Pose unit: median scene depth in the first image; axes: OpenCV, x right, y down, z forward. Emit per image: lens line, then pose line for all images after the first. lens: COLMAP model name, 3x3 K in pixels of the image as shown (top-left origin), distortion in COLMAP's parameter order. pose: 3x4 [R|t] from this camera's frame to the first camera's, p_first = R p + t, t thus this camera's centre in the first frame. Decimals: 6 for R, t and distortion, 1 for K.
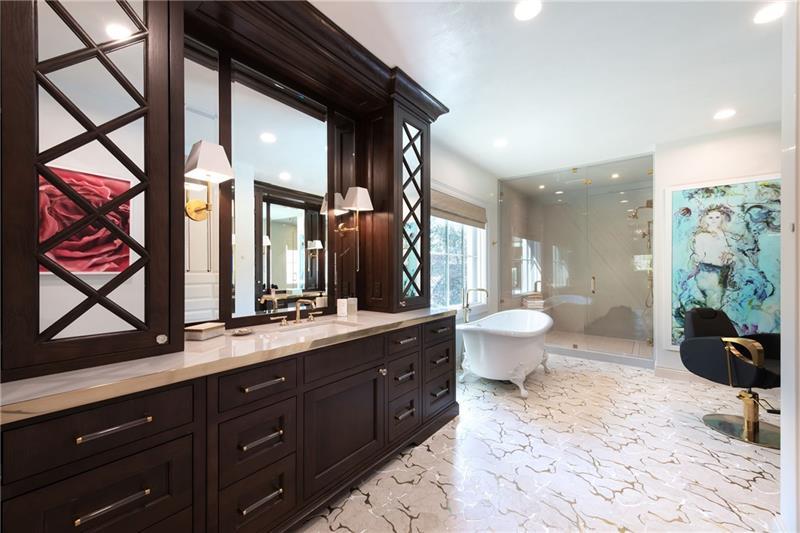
lens RADIAL K [[312.7, 0, 396.2], [0, 312.7, 271.2], [0, 0, 1]] dist [0.002573, -0.000940]
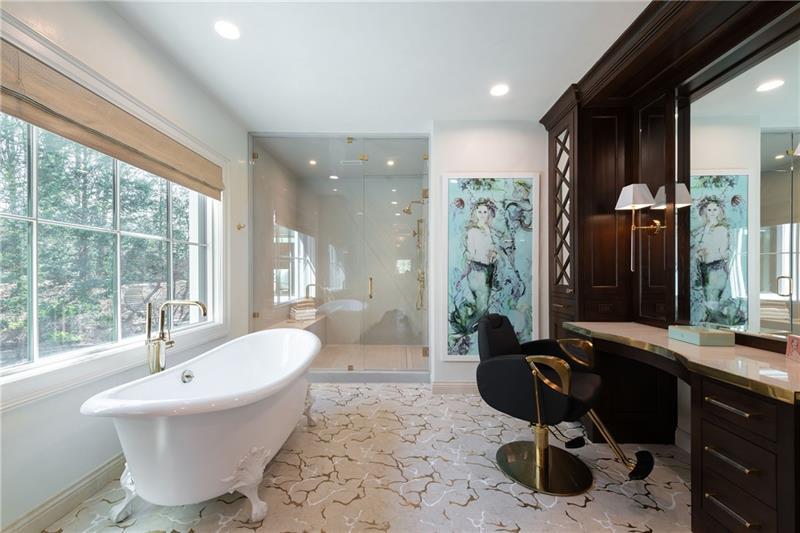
lens RADIAL K [[312.7, 0, 398.0], [0, 312.7, 272.6], [0, 0, 1]] dist [0.002573, -0.000940]
pose [[0.785974, 0.006181, 0.618229, 0.243023], [-0.000549, 0.999957, -0.009300, 0.015349], [-0.618260, 0.006970, 0.785943, 0.417979]]
